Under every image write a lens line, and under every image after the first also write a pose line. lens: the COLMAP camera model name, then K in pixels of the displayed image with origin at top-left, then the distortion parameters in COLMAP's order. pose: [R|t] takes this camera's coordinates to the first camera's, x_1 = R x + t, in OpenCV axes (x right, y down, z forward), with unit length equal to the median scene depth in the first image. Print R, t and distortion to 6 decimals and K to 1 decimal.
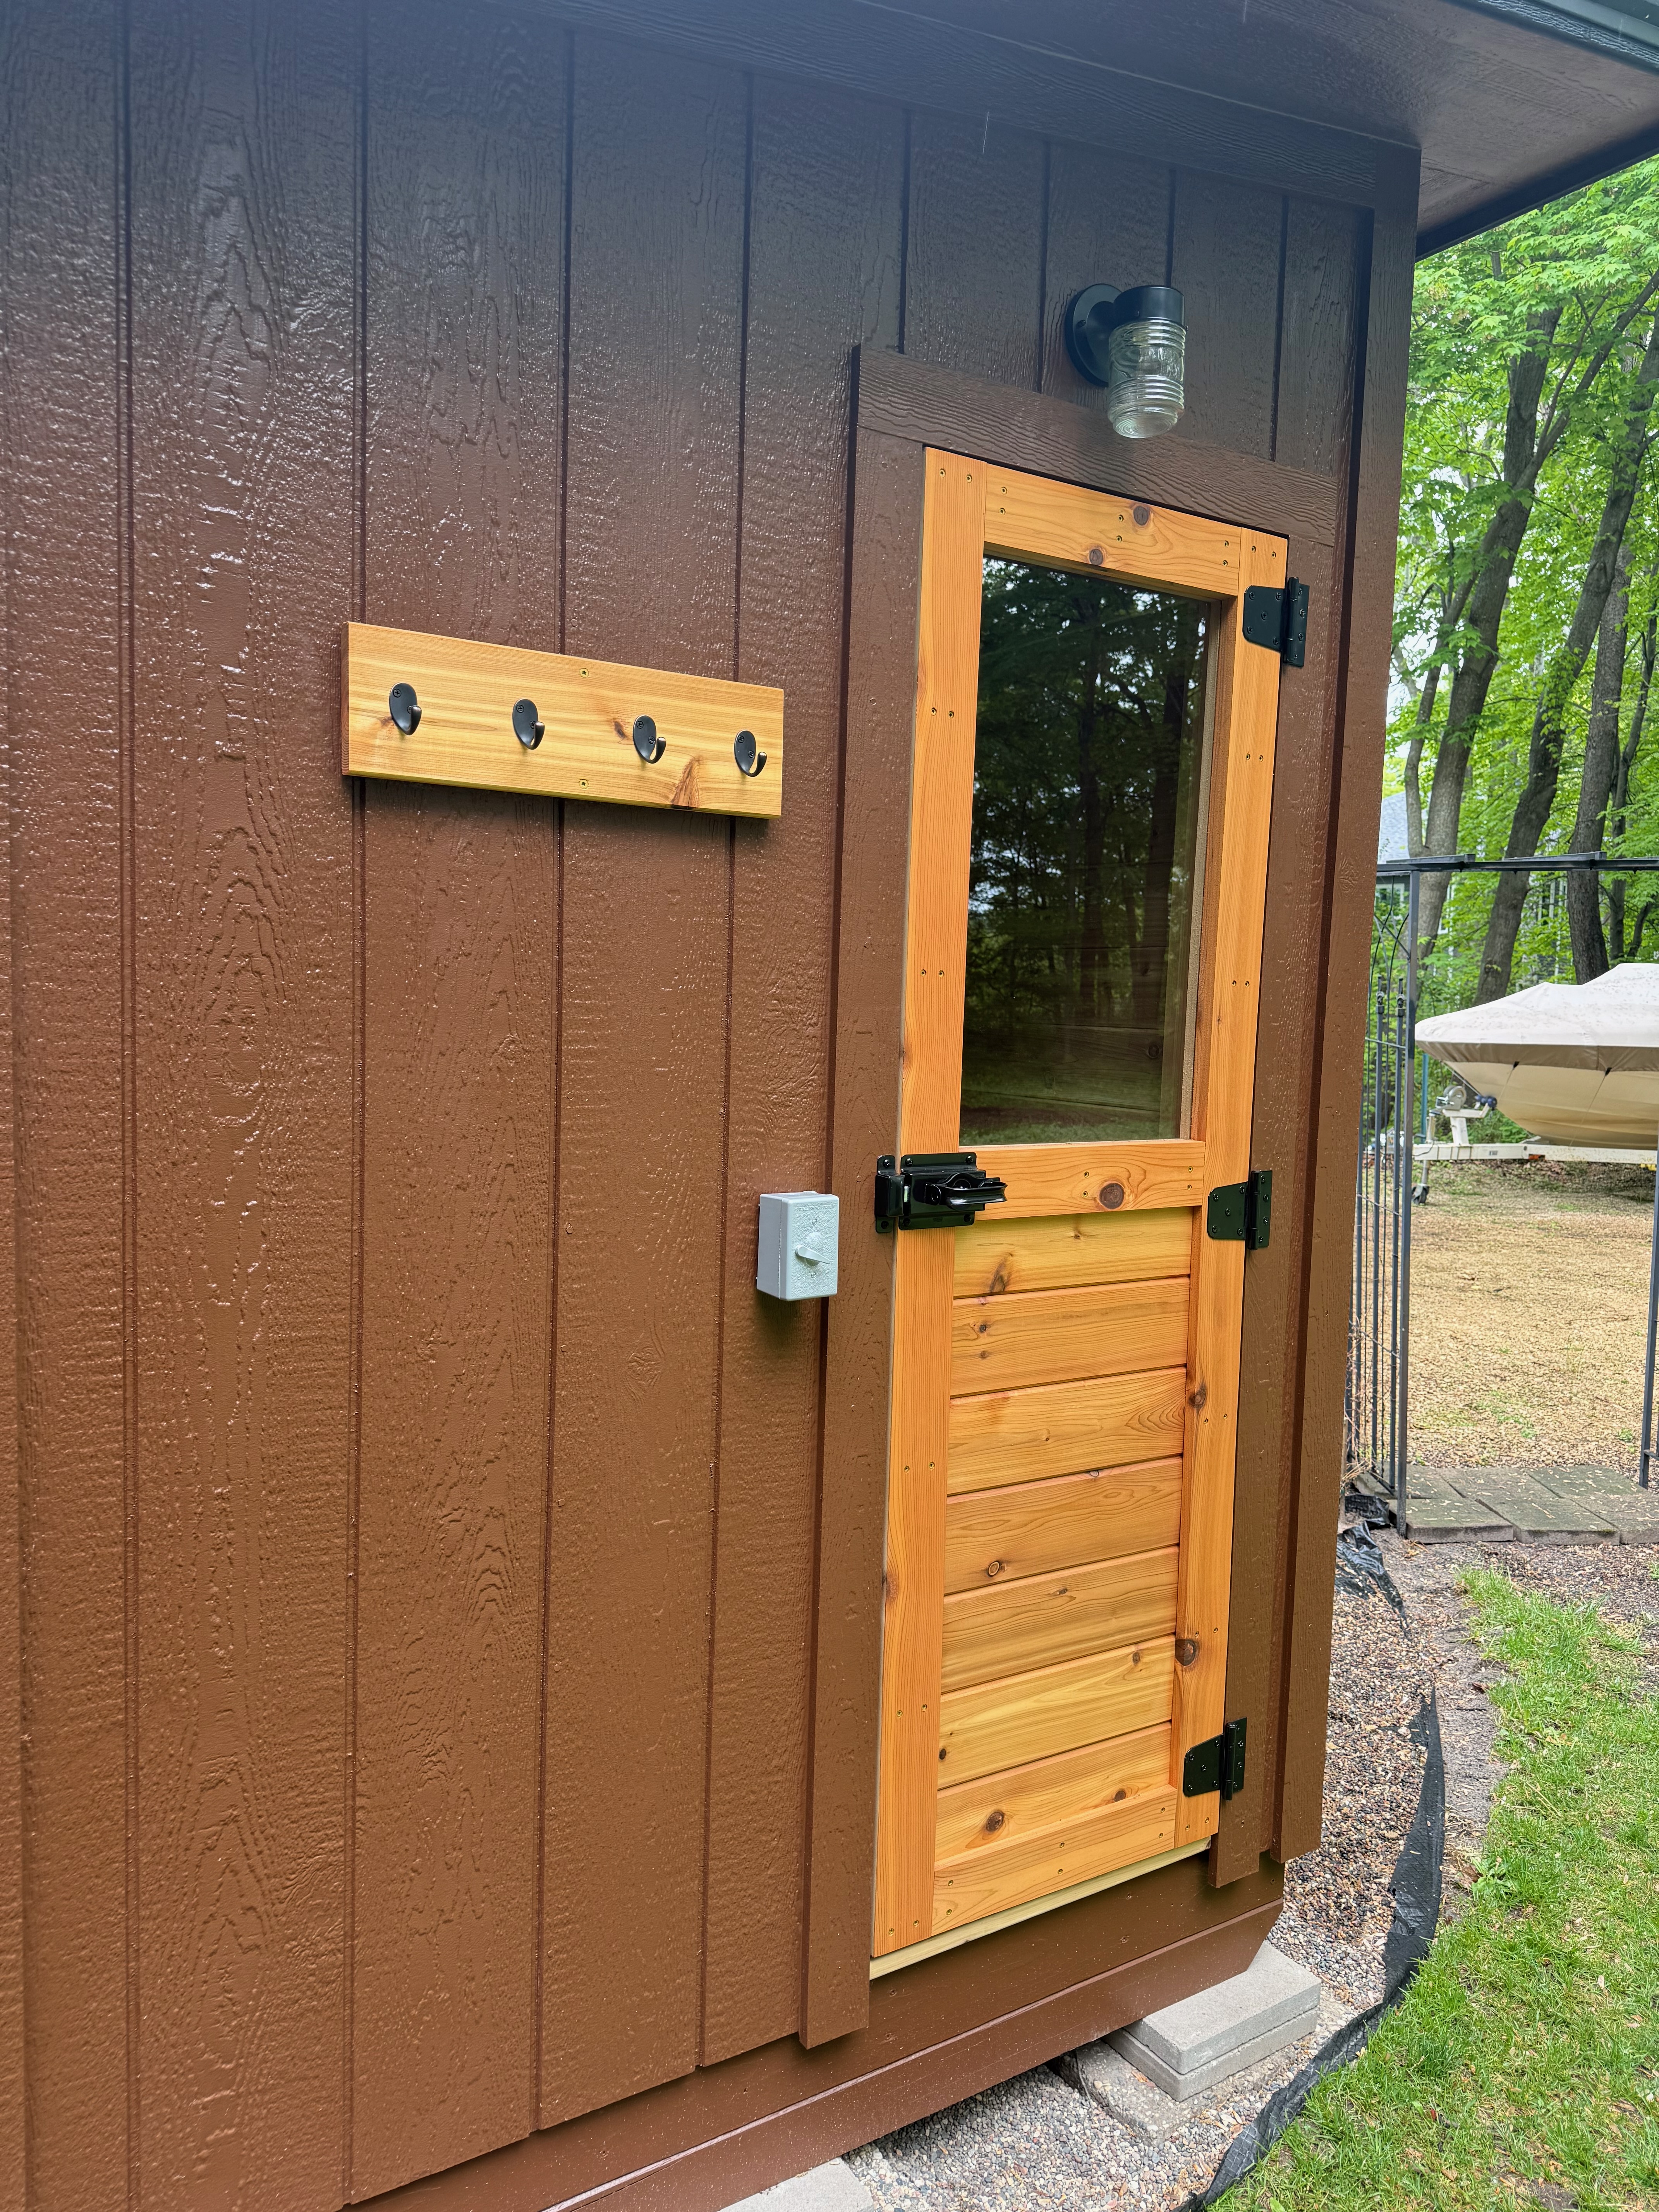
lens RADIAL K [[1553.1, 0, 829.5], [0, 1553.1, 1106.0], [0, 0, 1]] dist [0.034940, -0.001295]
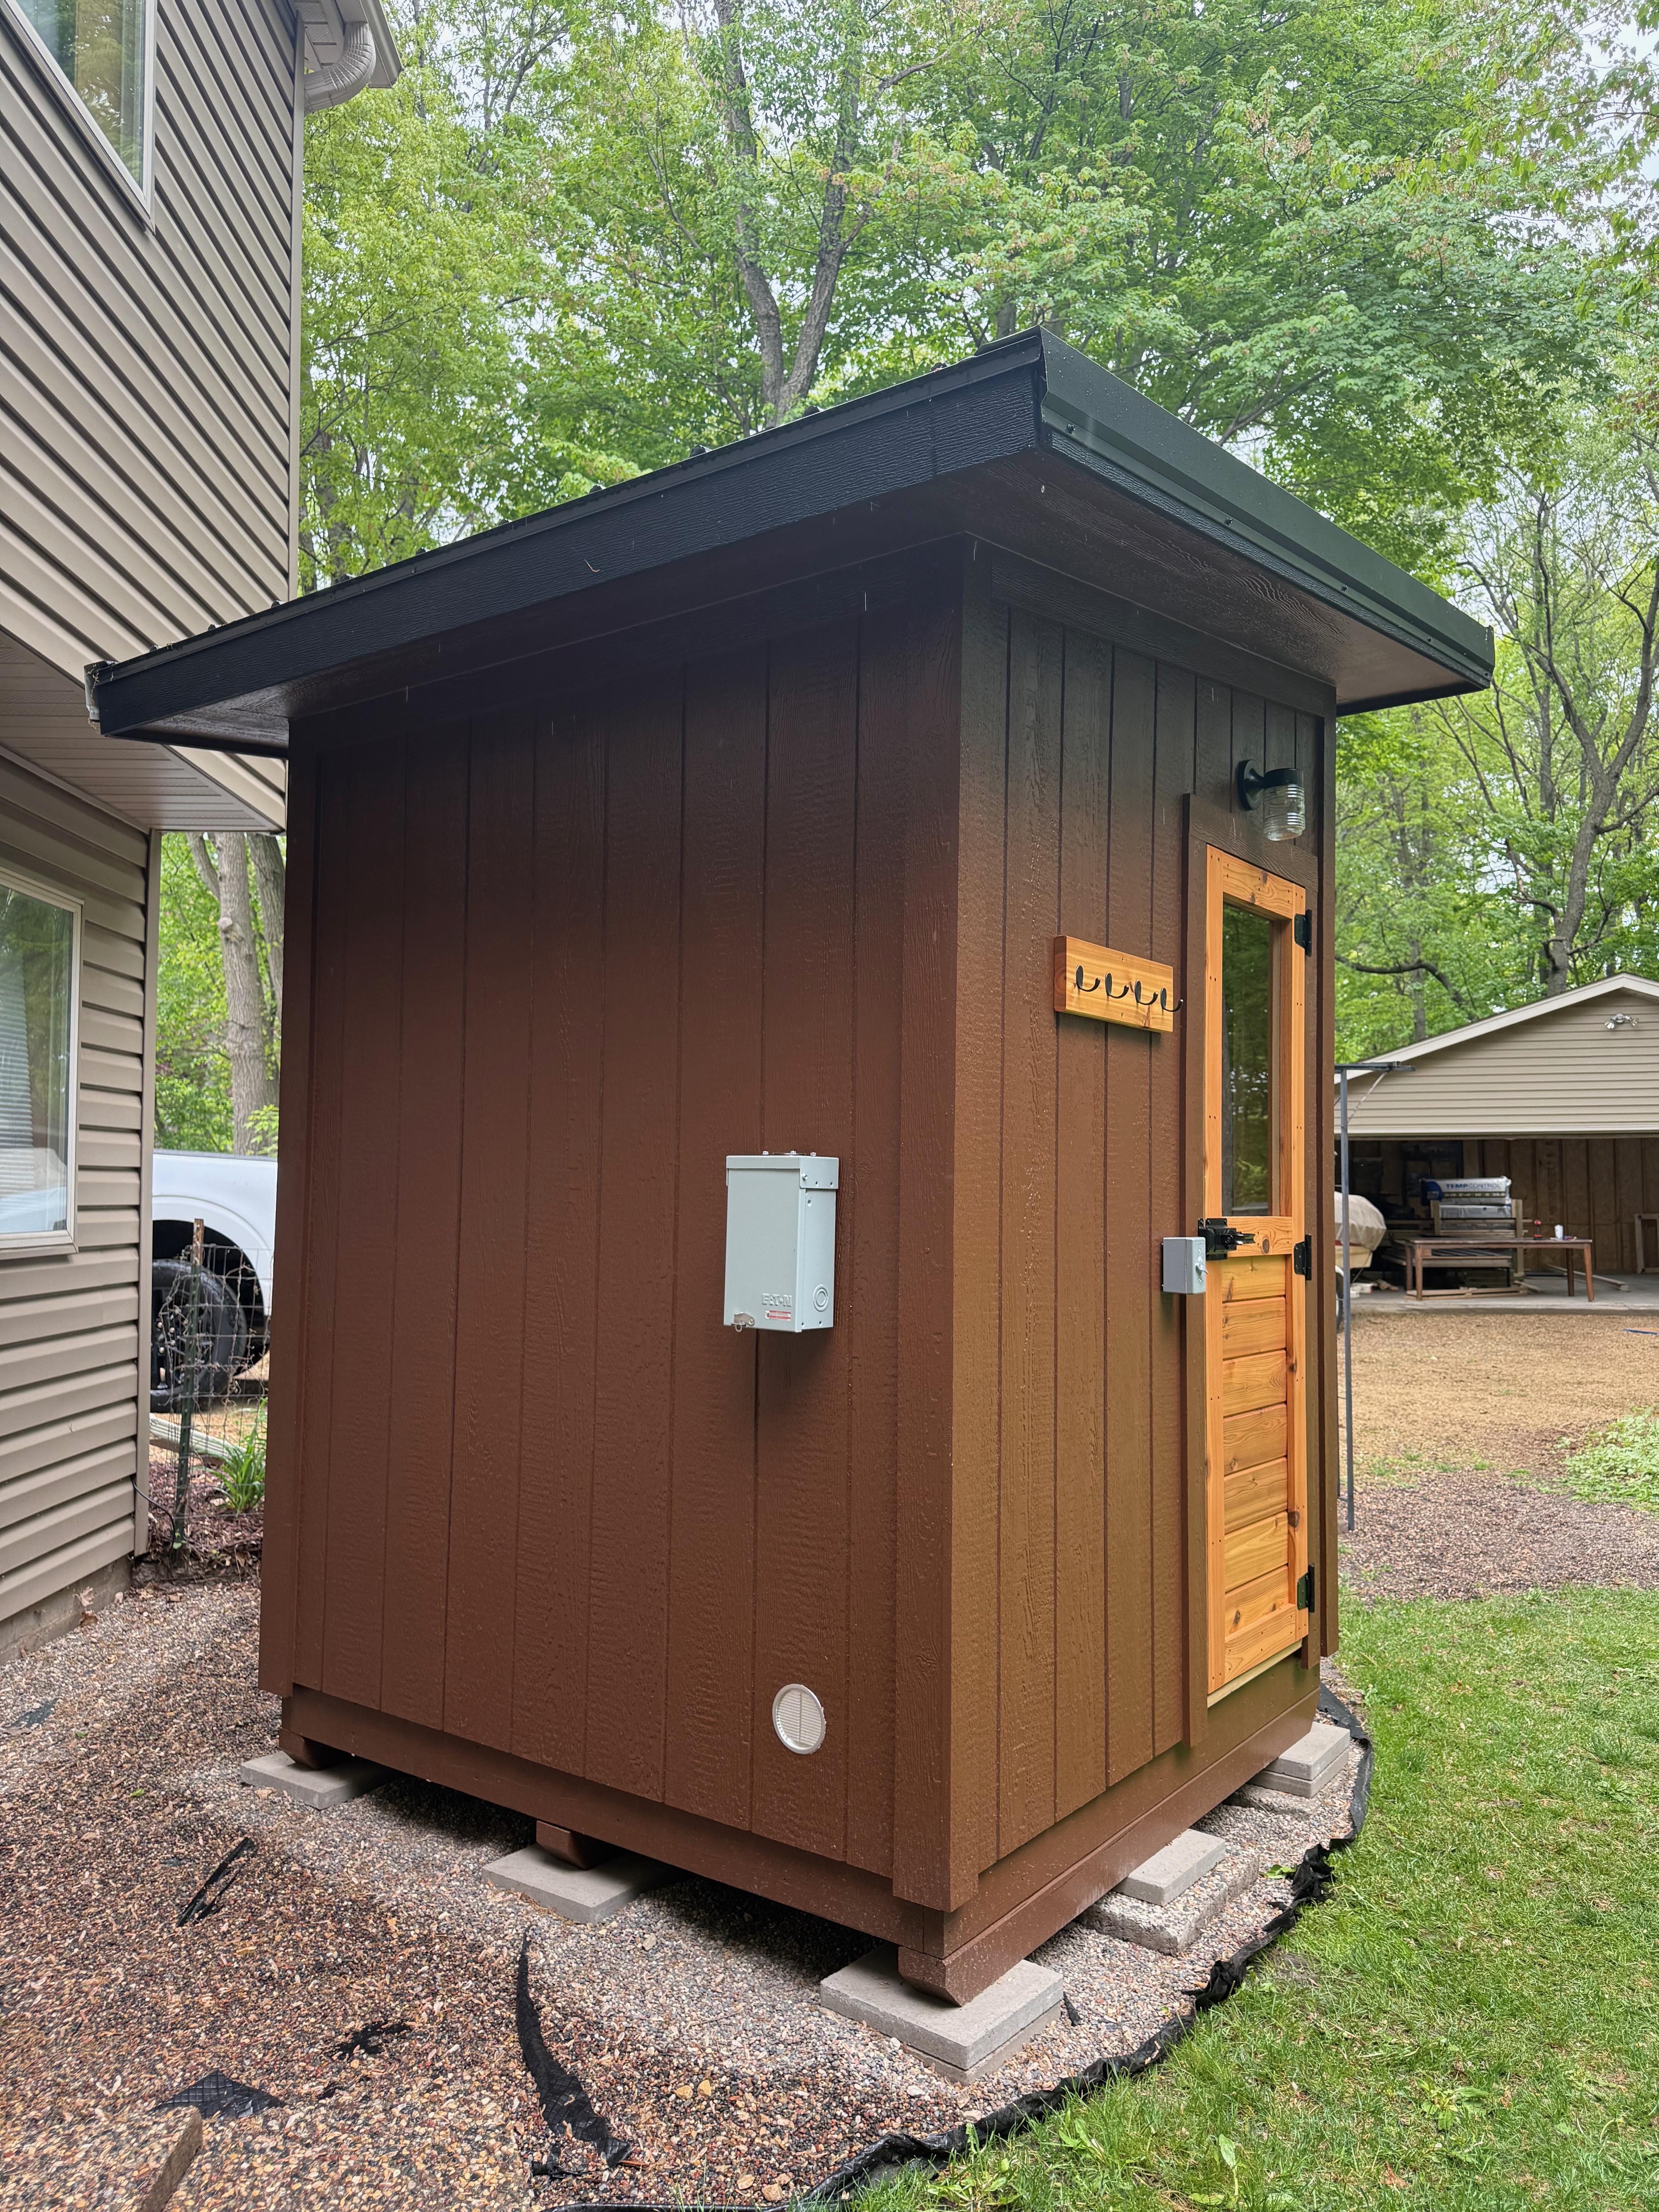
lens RADIAL K [[1576.0, 0, 829.5], [0, 1576.0, 1106.0], [0, 0, 1]] dist [0.051870, -0.000139]
pose [[0.929930, 0.001944, 0.367732, -0.938739], [0.045229, 0.991789, -0.119618, 0.092080], [-0.364945, 0.127869, 0.922206, -0.498727]]
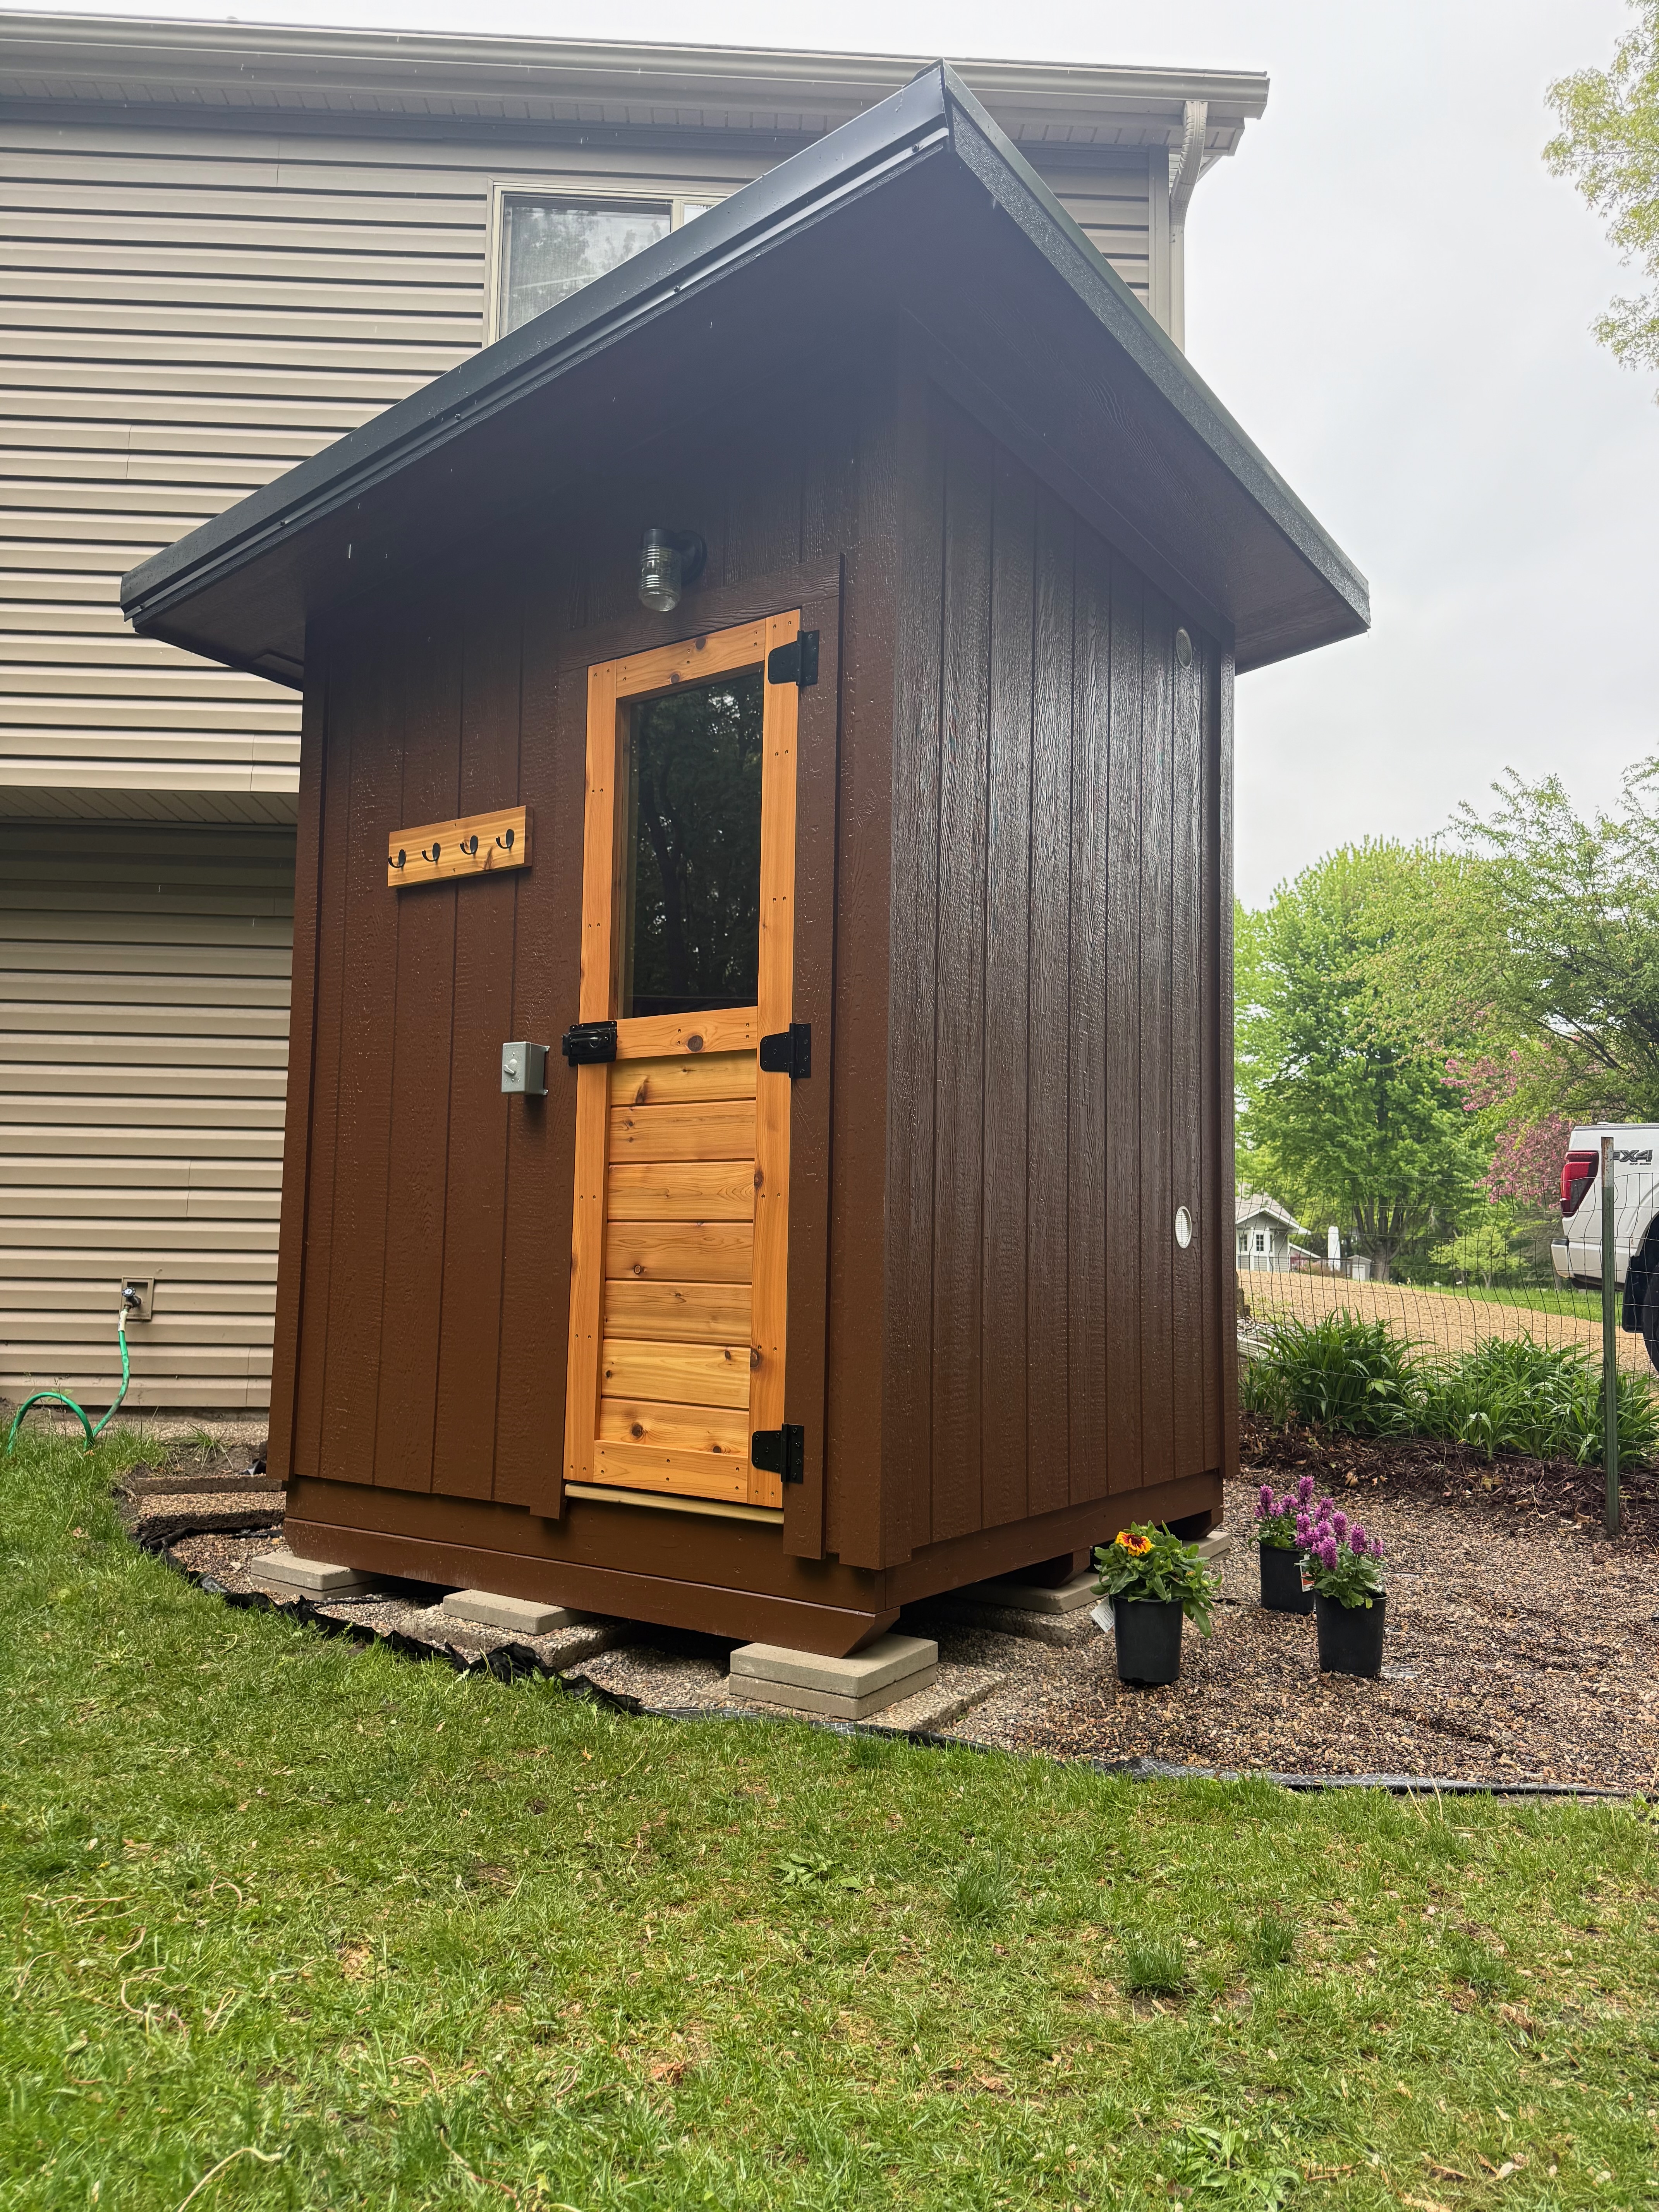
lens RADIAL K [[1576.0, 0, 829.5], [0, 1576.0, 1106.0], [0, 0, 1]] dist [0.051870, -0.000139]
pose [[0.394274, -0.104777, -0.913001, 1.708350], [-0.070828, 0.987060, -0.143863, 0.344112], [0.916260, 0.121388, 0.381750, 0.509949]]
